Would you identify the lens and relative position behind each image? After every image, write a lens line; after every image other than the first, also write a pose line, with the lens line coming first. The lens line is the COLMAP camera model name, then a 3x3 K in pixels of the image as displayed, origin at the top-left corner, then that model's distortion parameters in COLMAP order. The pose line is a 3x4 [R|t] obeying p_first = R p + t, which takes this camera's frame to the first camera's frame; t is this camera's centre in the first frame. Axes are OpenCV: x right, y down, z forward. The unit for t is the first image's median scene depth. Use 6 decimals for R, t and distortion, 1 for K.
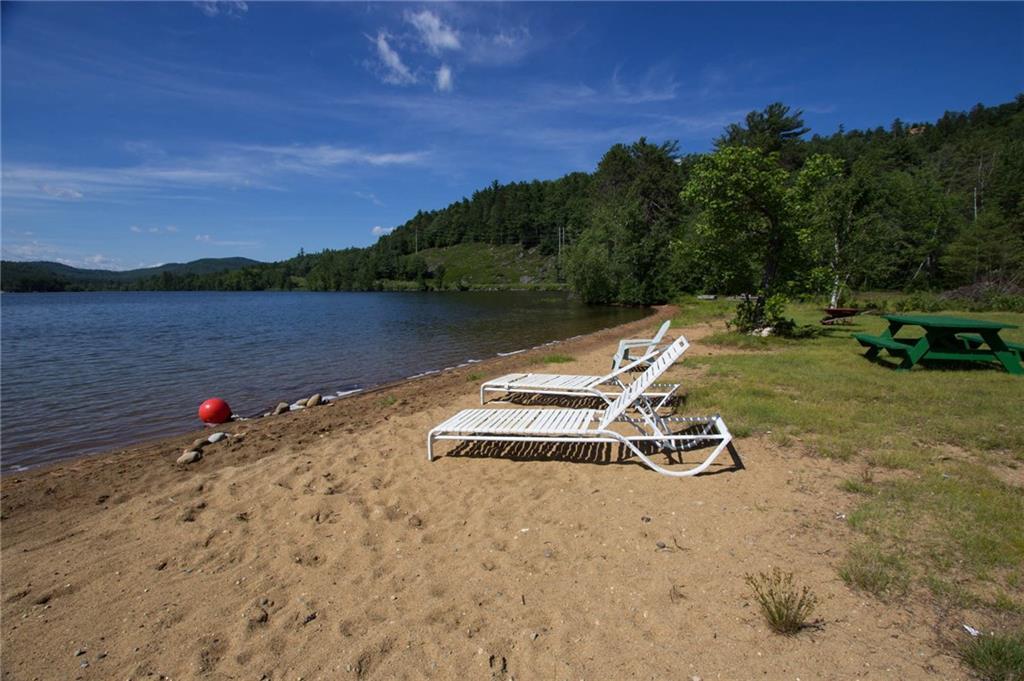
lens RADIAL K [[464.4, 0, 516.2], [0, 464.4, 340.8], [0, 0, 1]] dist [-0.013046, 0.000462]
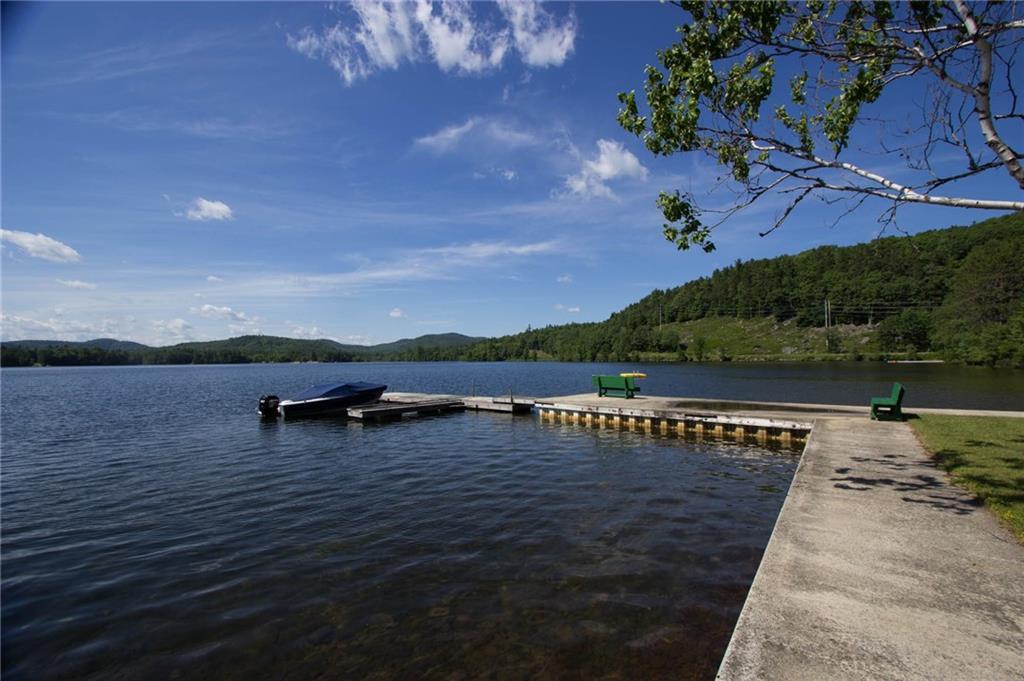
lens RADIAL K [[471.5, 0, 514.0], [0, 471.5, 340.6], [0, 0, 1]] dist [-0.021344, 0.005161]
pose [[0.929730, -0.018161, -0.367793, -0.106405], [-0.037449, 0.988942, -0.143500, 0.014591], [0.366332, 0.147190, 0.918769, -0.136049]]
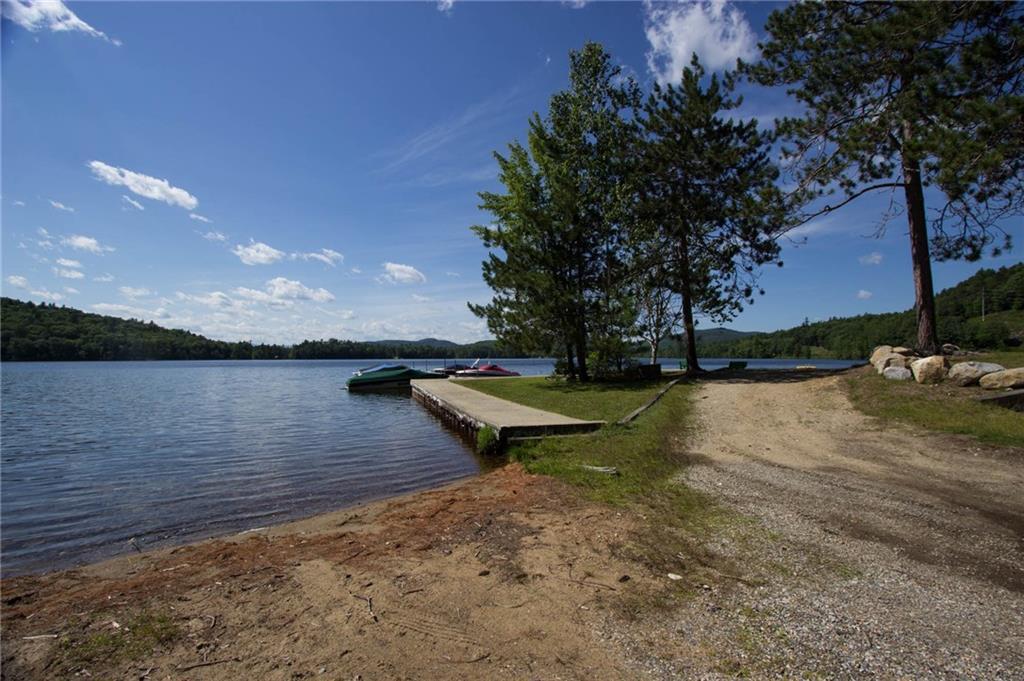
lens RADIAL K [[471.5, 0, 512.7], [0, 471.5, 343.9], [0, 0, 1]] dist [-0.021344, 0.005161]
pose [[0.598772, -0.016922, -0.800741, -0.037346], [-0.094525, 0.991296, -0.091632, 0.022022], [0.795322, 0.130557, 0.591961, -0.195839]]
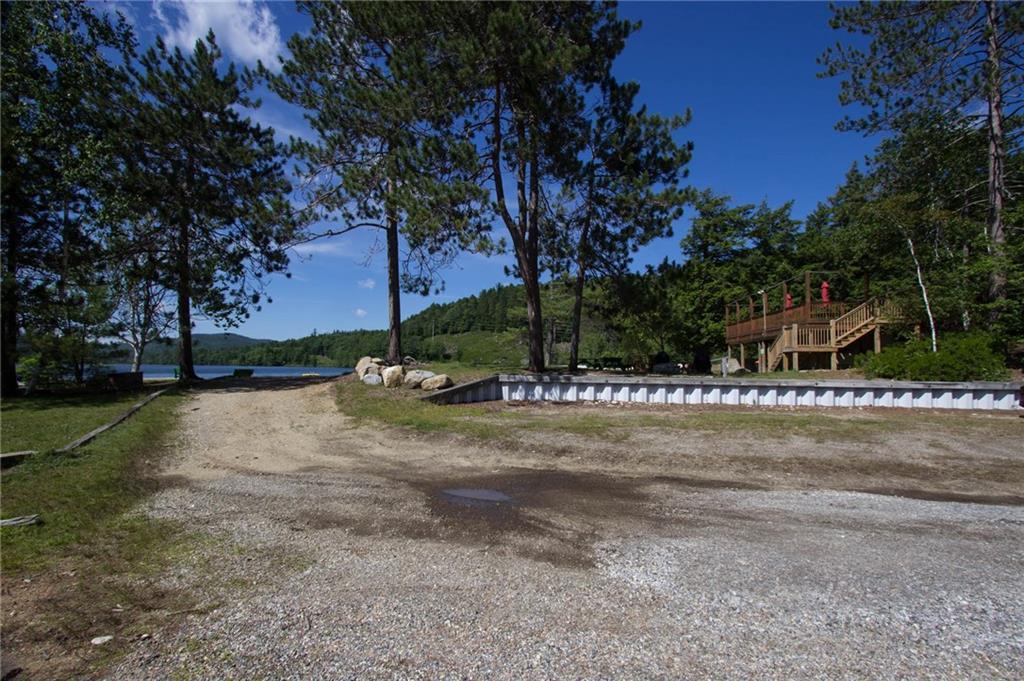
lens RADIAL K [[471.5, 0, 512.4], [0, 471.5, 343.1], [0, 0, 1]] dist [-0.021344, 0.005161]
pose [[0.999386, 0.017248, 0.030495, -0.035739], [-0.011991, 0.986243, -0.164865, 0.021834], [-0.032919, 0.164398, 0.985845, -0.194552]]
